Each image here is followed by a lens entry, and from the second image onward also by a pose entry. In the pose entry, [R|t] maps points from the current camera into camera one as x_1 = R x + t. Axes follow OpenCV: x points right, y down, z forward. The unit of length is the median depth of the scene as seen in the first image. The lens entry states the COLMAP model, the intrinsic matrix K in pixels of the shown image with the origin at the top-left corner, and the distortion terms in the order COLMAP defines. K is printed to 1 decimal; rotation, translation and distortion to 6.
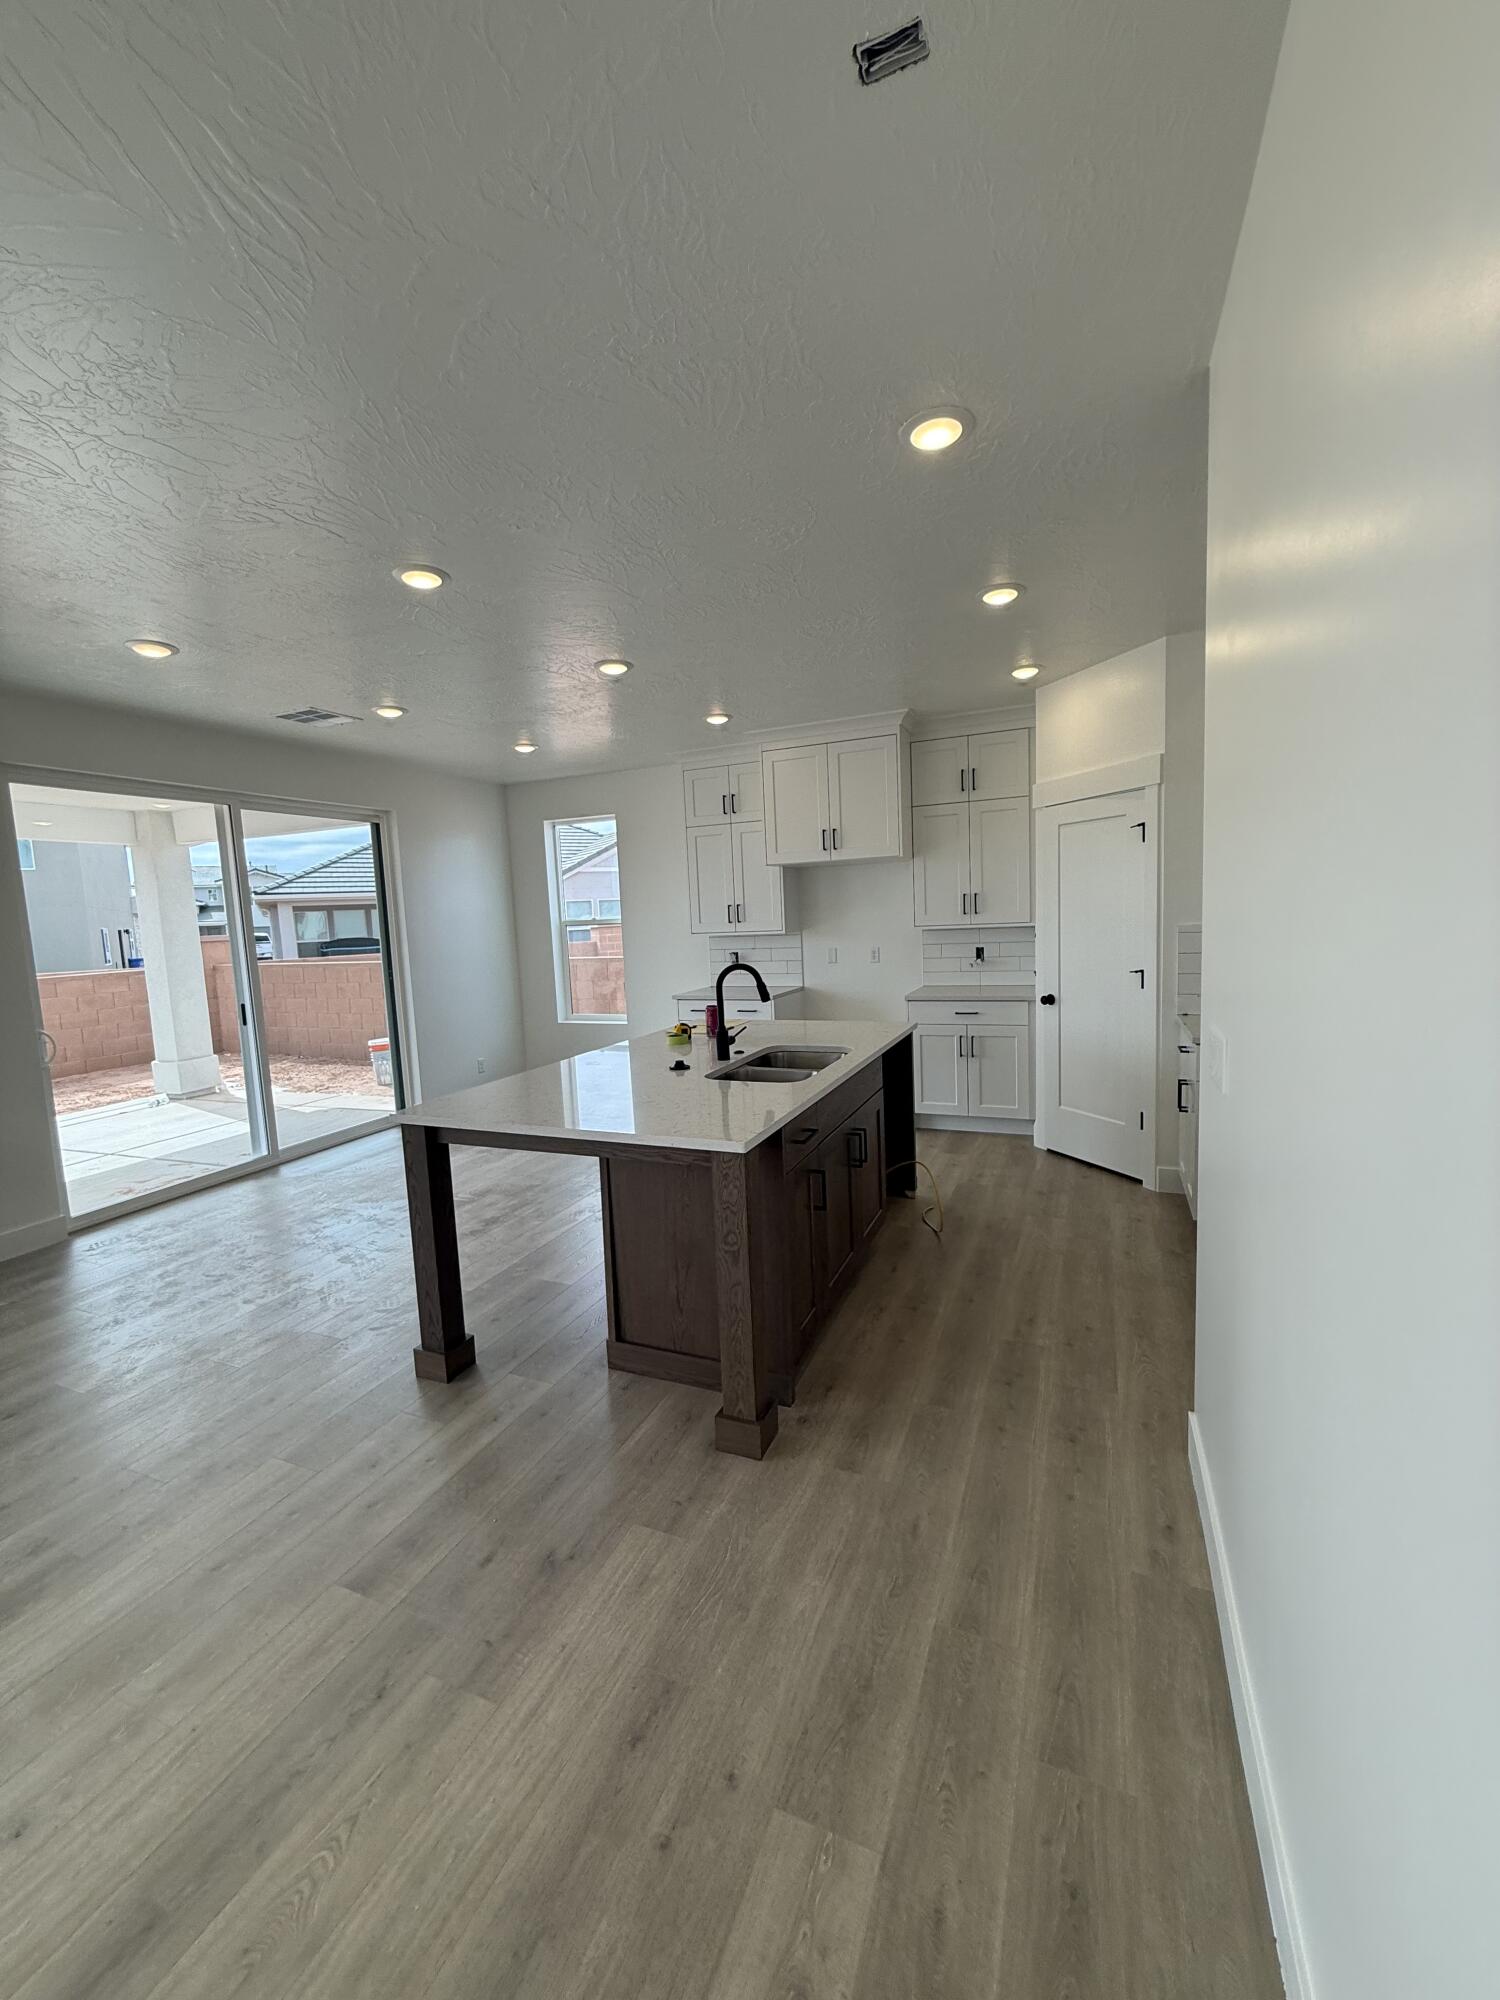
lens RADIAL K [[807.0, 0, 741.4], [0, 807.0, 999.4], [0, 0, 1]] dist [-0.003347, -0.000262]
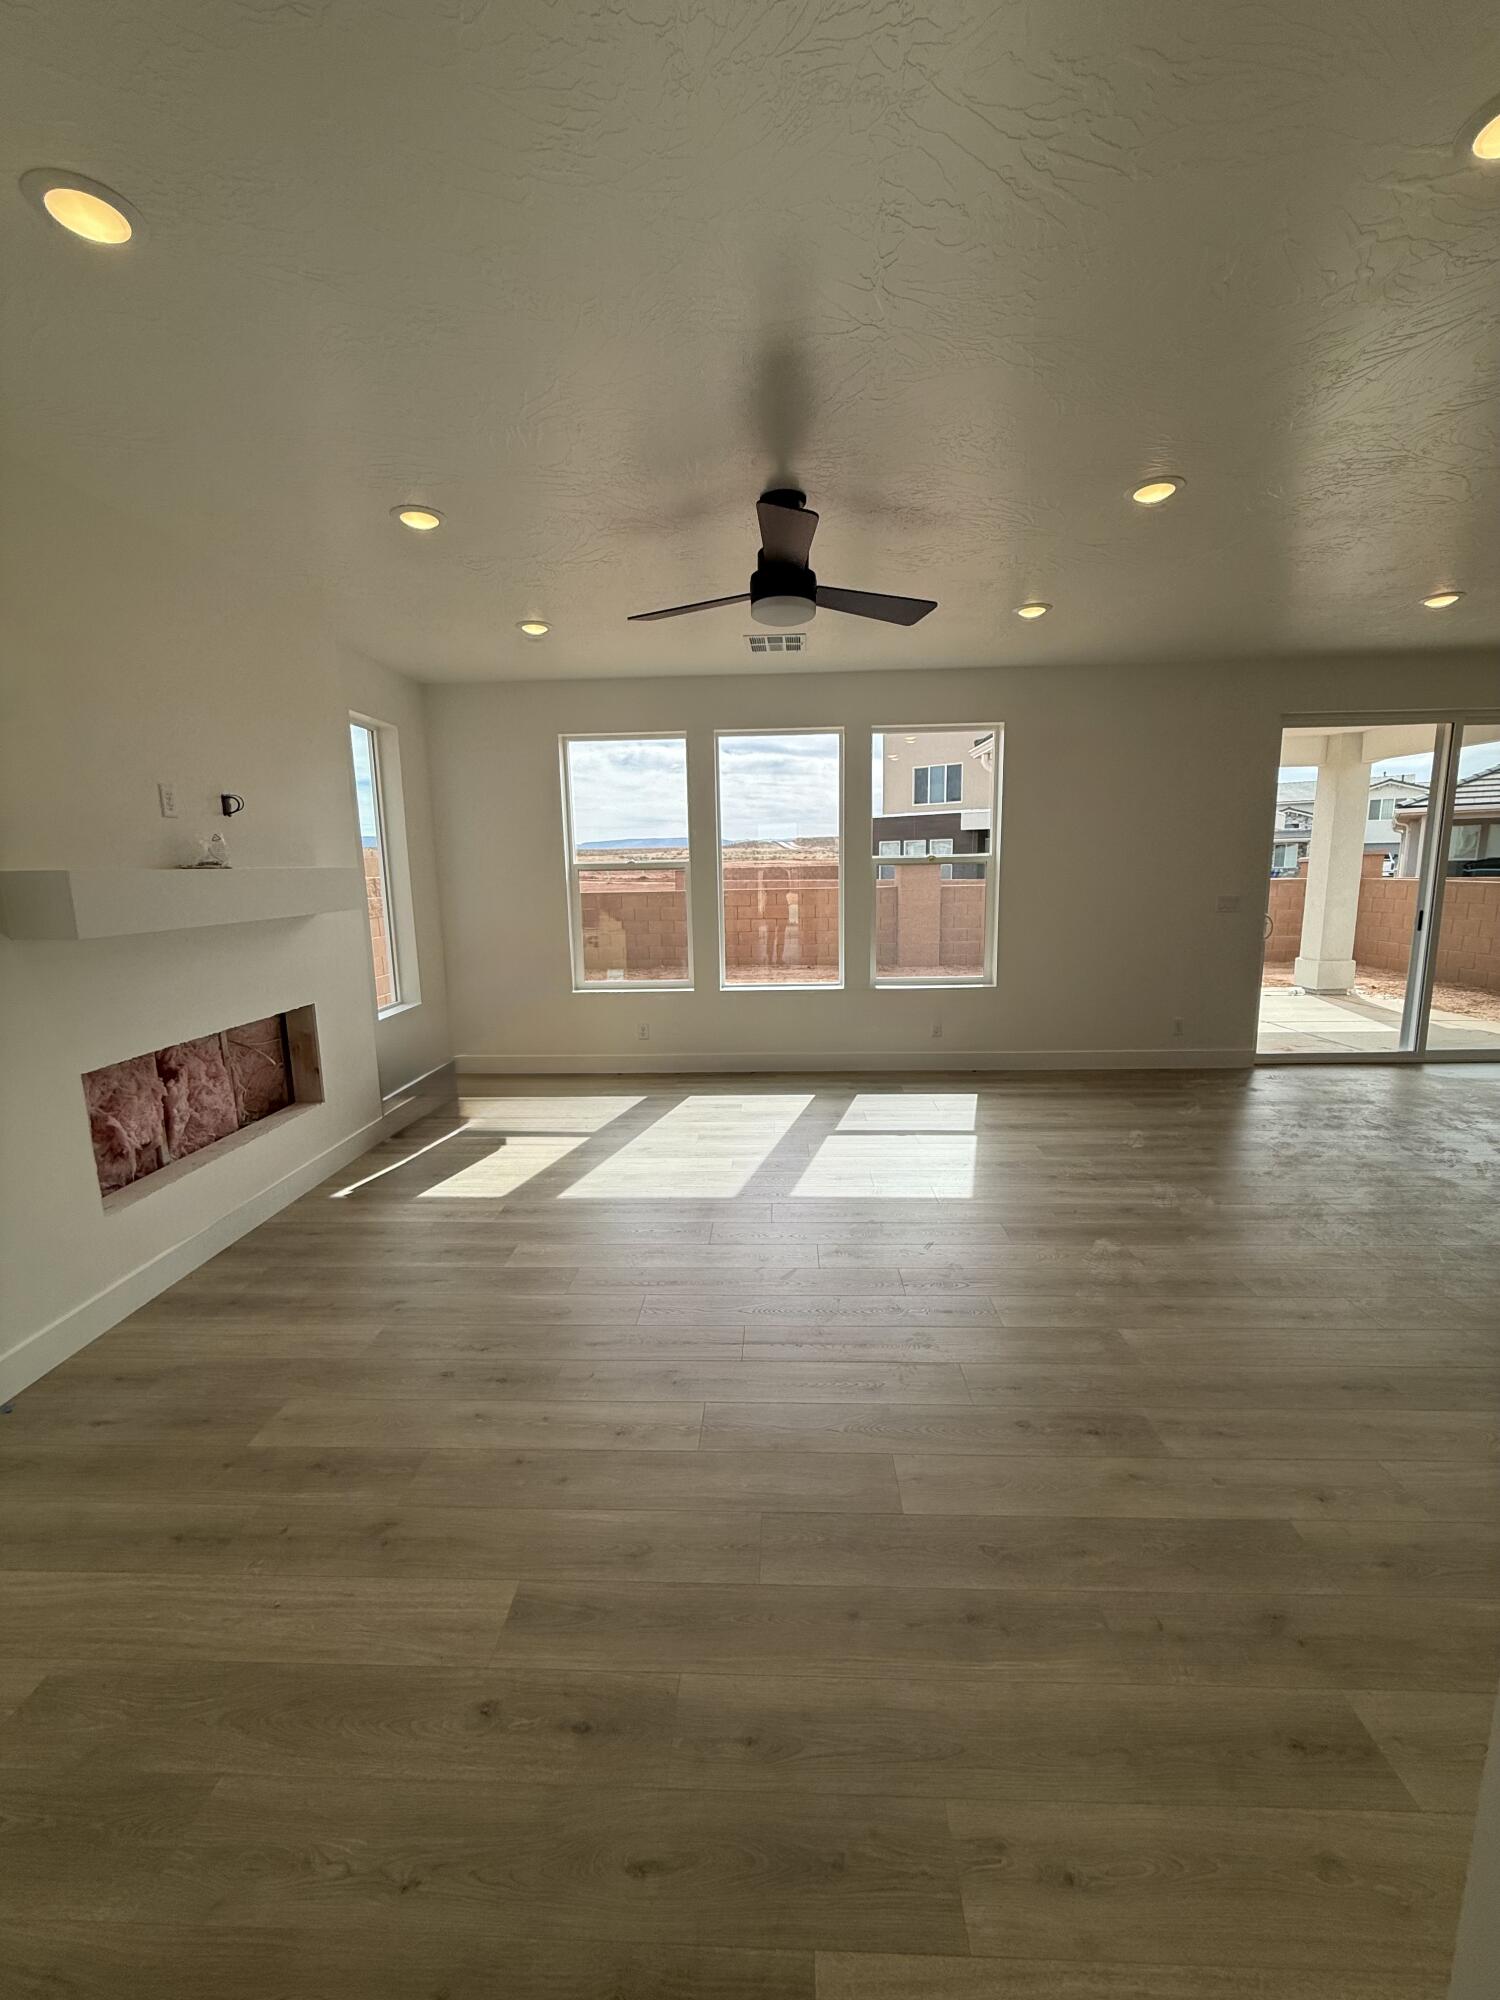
lens RADIAL K [[807.0, 0, 745.6], [0, 807.0, 1002.4], [0, 0, 1]] dist [-0.003347, -0.000262]
pose [[0.374739, 0.191420, -0.907154, 0.050547], [-0.094739, 0.981238, 0.167916, 0.032054], [0.922277, 0.023018, 0.385843, -0.264399]]
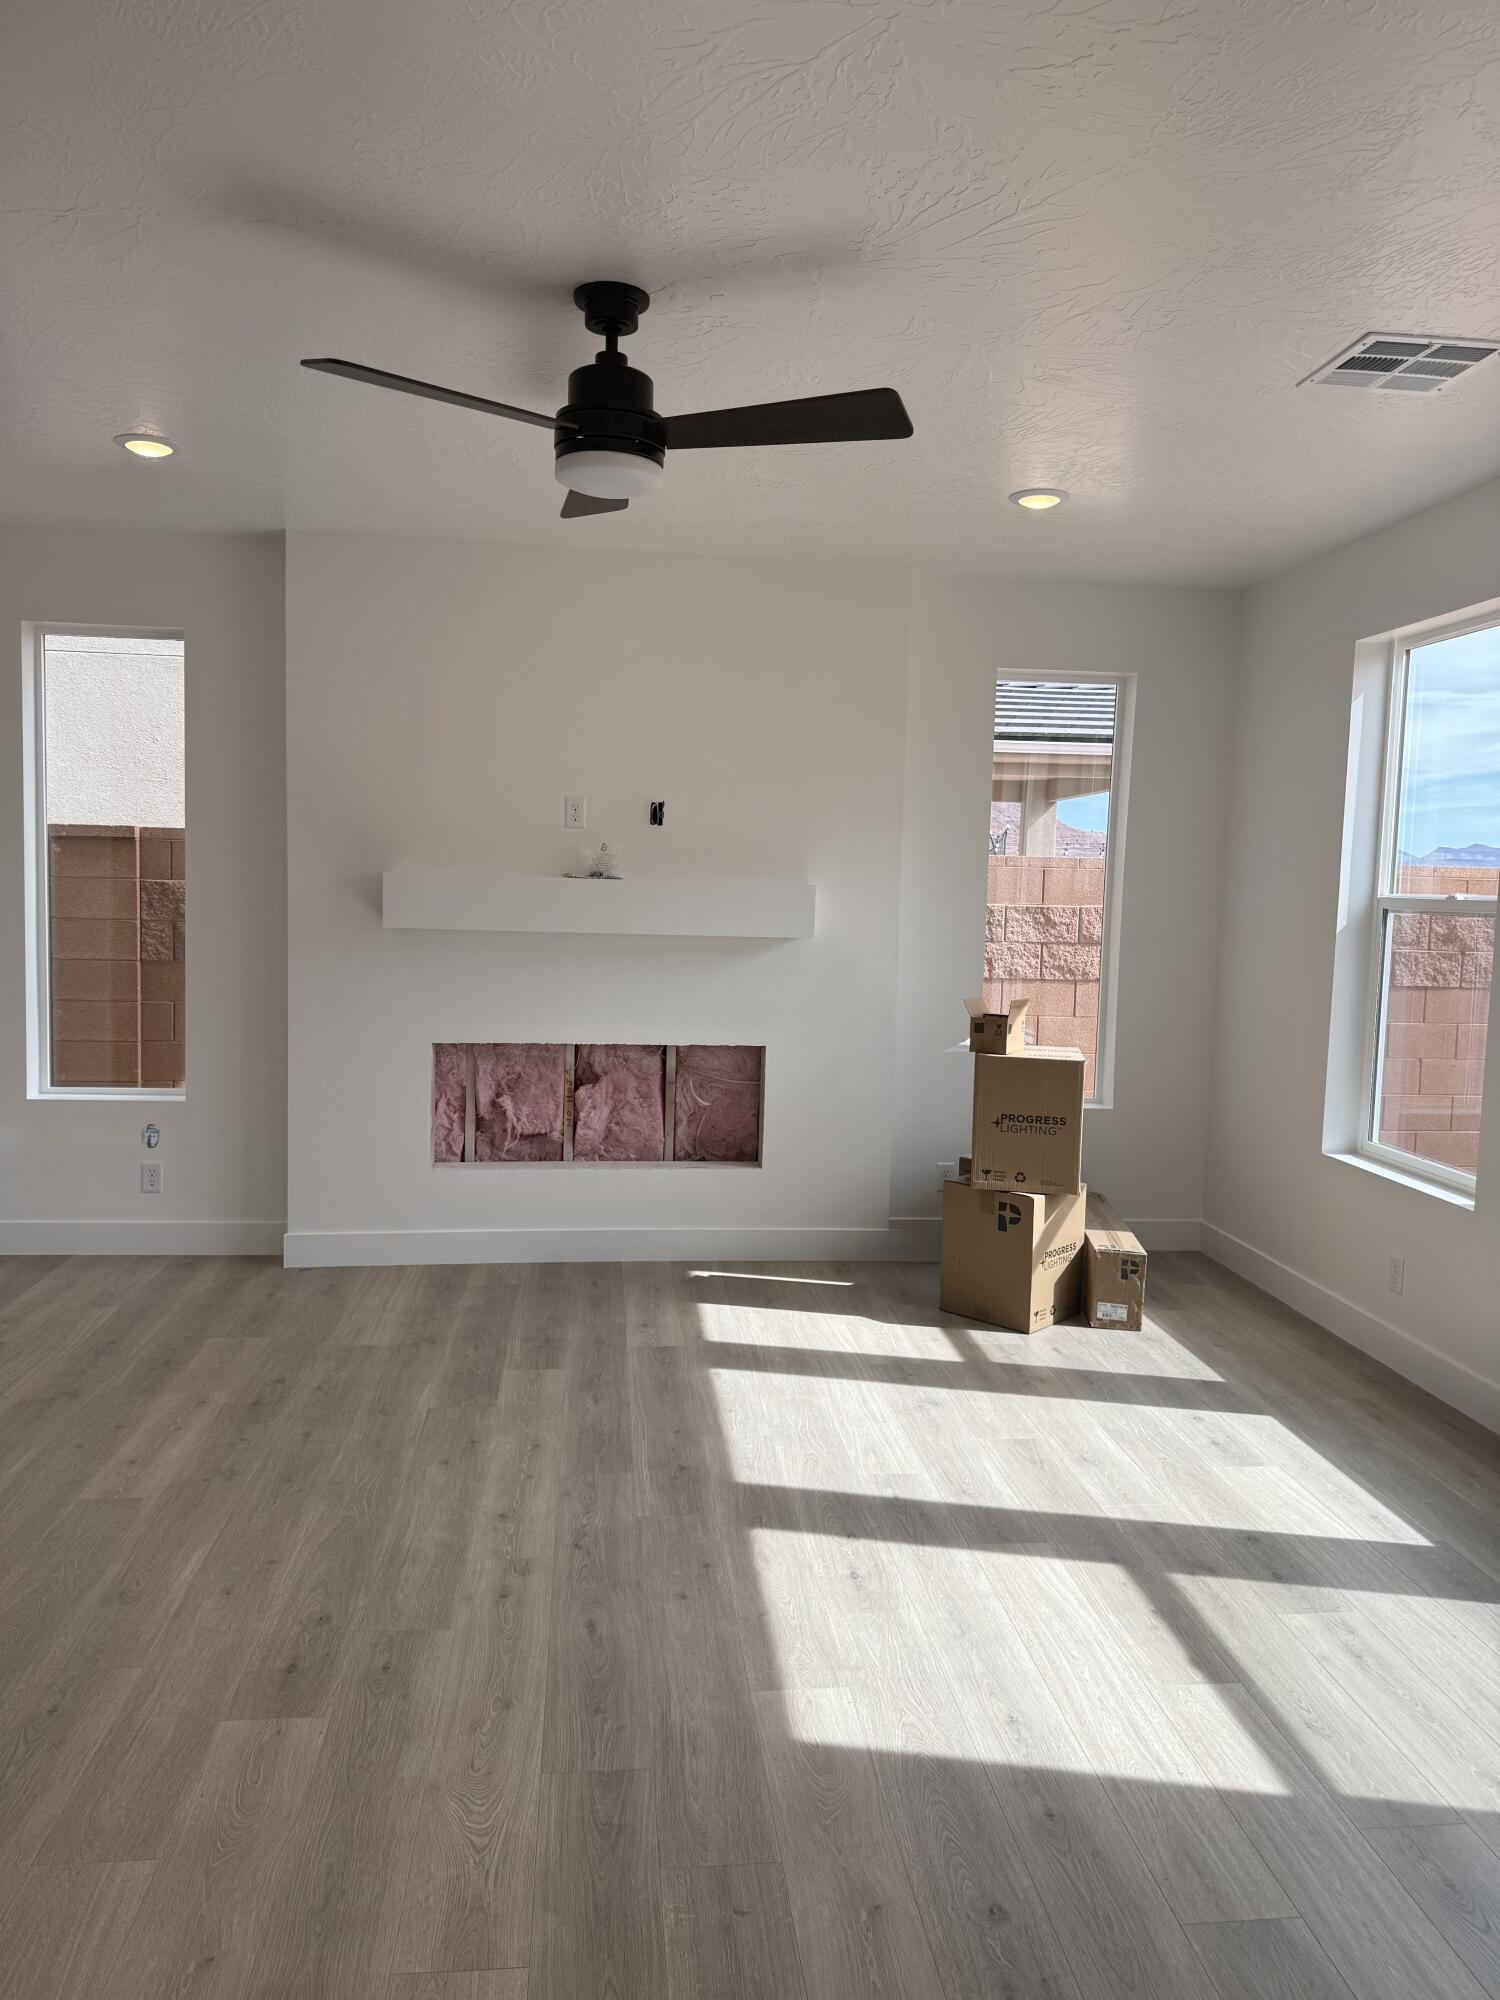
lens RADIAL K [[1412.2, 0, 760.6], [0, 1412.2, 990.4], [0, 0, 1]] dist [0.044577, -0.002340]
pose [[-0.850562, 0.063587, -0.522016, -0.245383], [-0.050458, 0.978214, 0.201371, -0.072296], [0.523448, 0.197619, -0.828824, 0.627265]]
